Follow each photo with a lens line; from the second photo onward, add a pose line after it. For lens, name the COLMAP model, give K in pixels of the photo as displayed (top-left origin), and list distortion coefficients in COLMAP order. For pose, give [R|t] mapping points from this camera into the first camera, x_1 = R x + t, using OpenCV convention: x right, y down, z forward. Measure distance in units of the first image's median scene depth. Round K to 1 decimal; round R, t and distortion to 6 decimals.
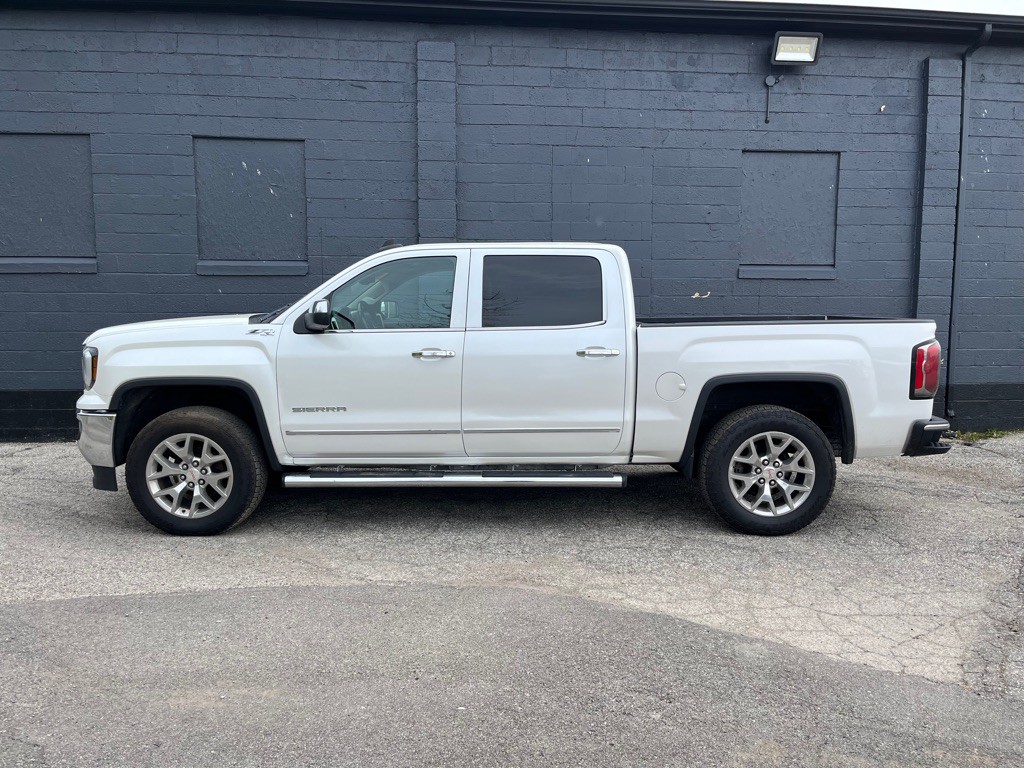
lens RADIAL K [[775.6, 0, 515.8], [0, 775.6, 395.1], [0, 0, 1]] dist [0.050225, -0.061425]
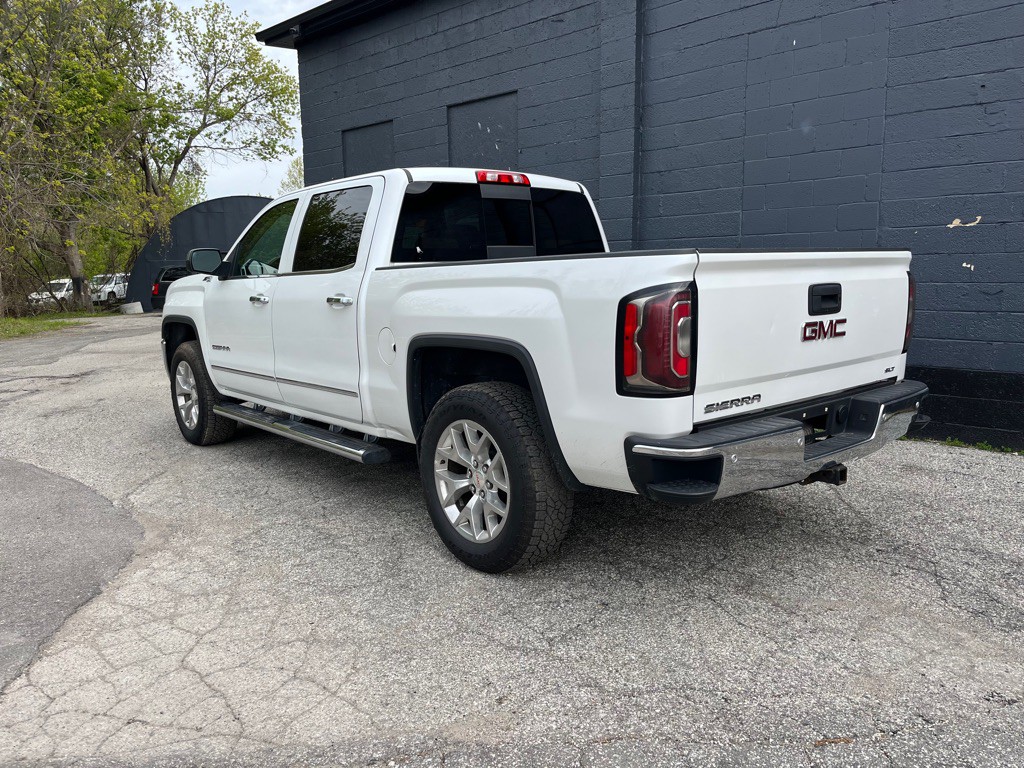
lens RADIAL K [[772.4, 0, 521.6], [0, 772.4, 391.1], [0, 0, 1]] dist [0.056201, -0.073927]
pose [[0.659079, 0.101733, -0.745161, 0.510446], [-0.066733, 0.994811, 0.076792, -0.020051], [0.749107, -0.000885, 0.662448, 0.341205]]
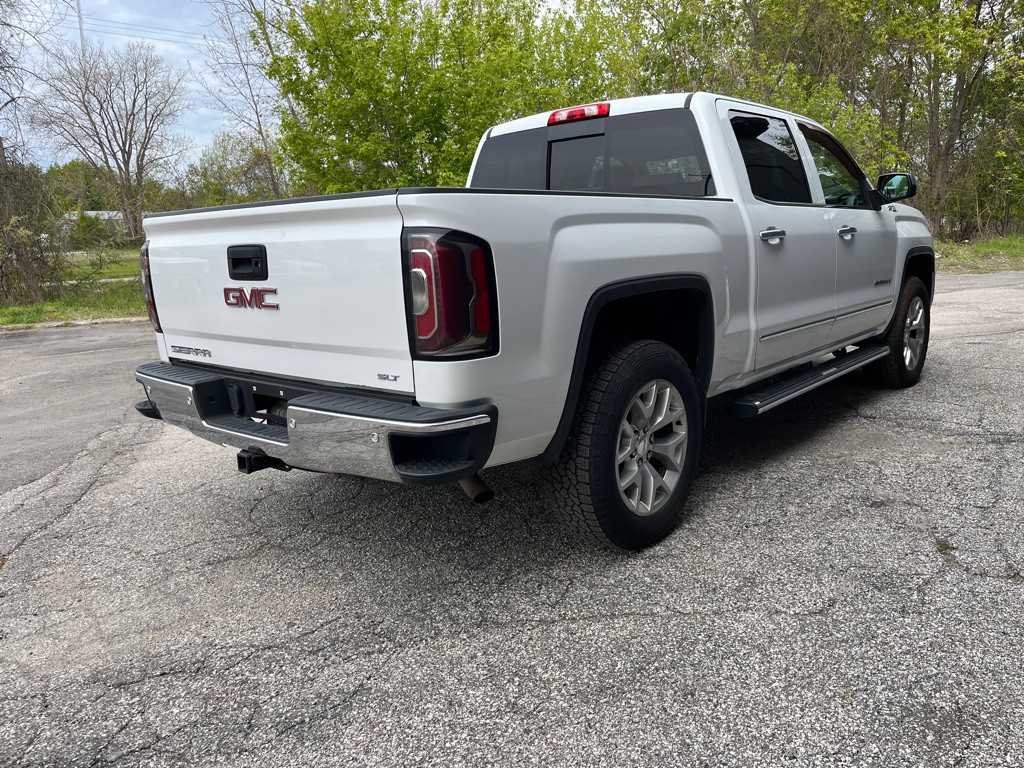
lens RADIAL K [[772.4, 0, 525.0], [0, 772.4, 390.0], [0, 0, 1]] dist [0.056201, -0.073927]
pose [[-0.640258, 0.175402, -0.747867, 0.503996], [-0.050573, 0.961844, 0.268883, -0.087367], [0.766494, 0.209976, -0.606958, 0.994665]]
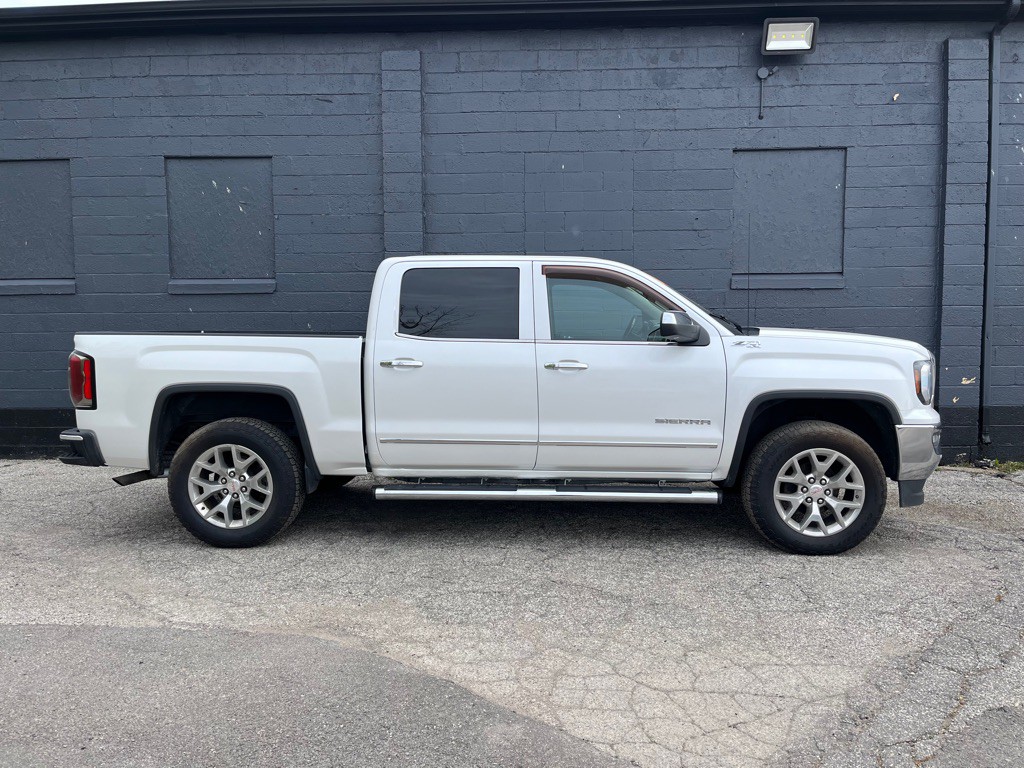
lens RADIAL K [[772.4, 0, 517.4], [0, 772.4, 392.4], [0, 0, 1]] dist [0.056201, -0.073927]
pose [[0.990921, 0.002033, -0.134429, 0.169827], [-0.005379, 0.999685, -0.024528, -0.005217], [0.134336, 0.025028, 0.990620, 0.071663]]
